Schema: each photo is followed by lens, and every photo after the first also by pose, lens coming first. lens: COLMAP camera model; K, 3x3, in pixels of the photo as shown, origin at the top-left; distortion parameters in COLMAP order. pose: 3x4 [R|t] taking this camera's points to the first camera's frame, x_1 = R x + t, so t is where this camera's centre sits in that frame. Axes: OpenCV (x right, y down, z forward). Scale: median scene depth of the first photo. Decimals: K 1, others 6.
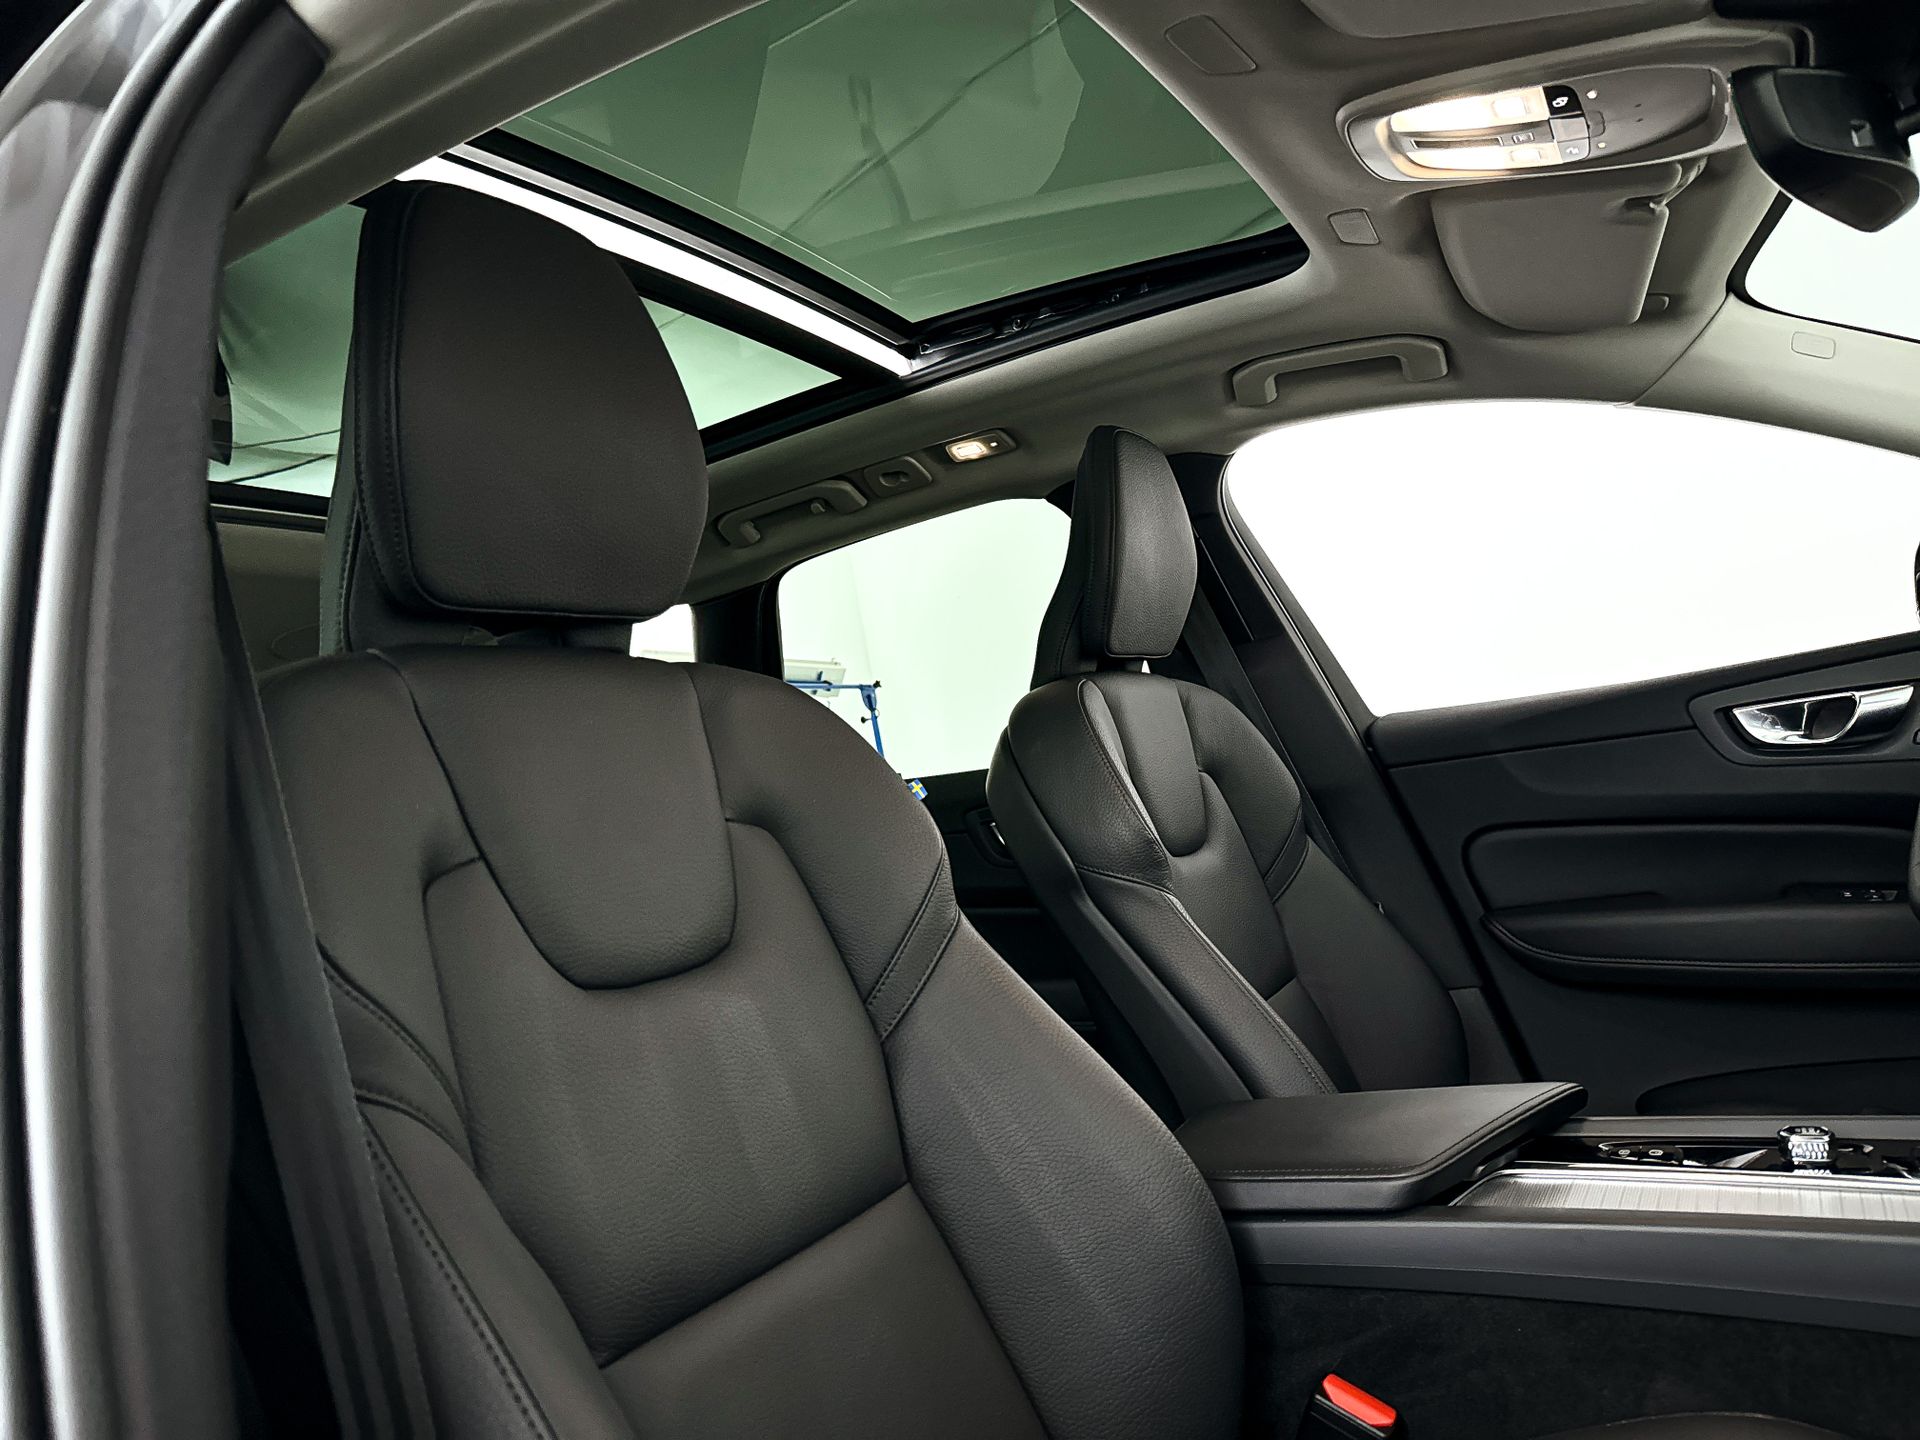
lens RADIAL K [[1335.3, 0, 971.4], [0, 1335.3, 726.8], [0, 0, 1]] dist [0.087786, -0.127106]
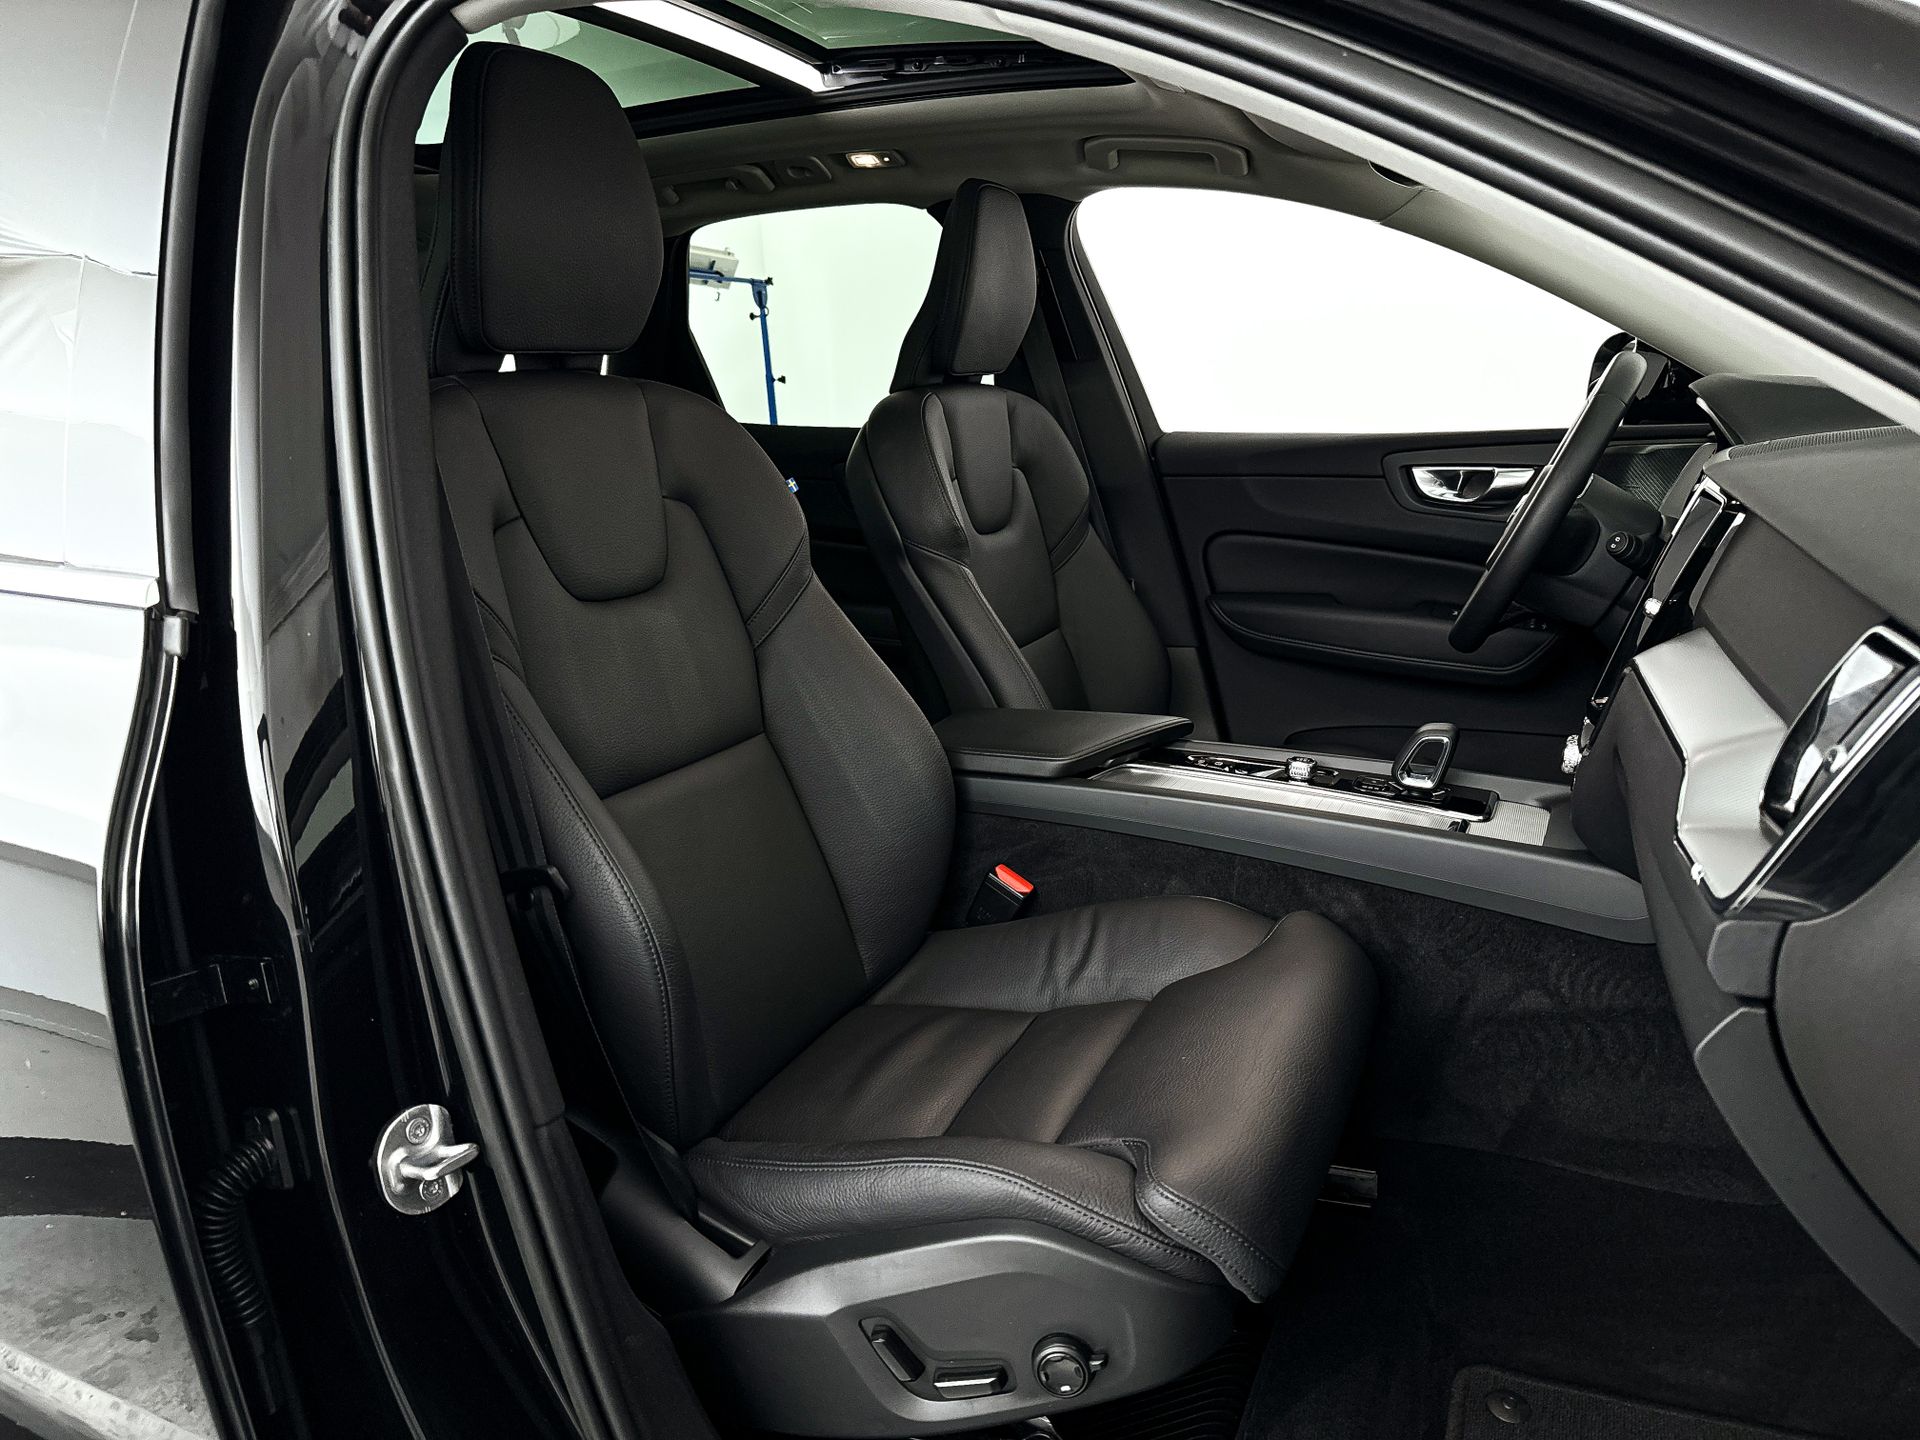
lens RADIAL K [[1343.5, 0, 960.0], [0, 1343.5, 720.0], [0, 0, 1]] dist [0.135248, -0.268828]
pose [[0.989190, 0.106297, 0.101014, 0.014049], [-0.130804, 0.950992, 0.280186, -0.104770], [-0.066281, -0.290370, 0.954616, -0.359648]]
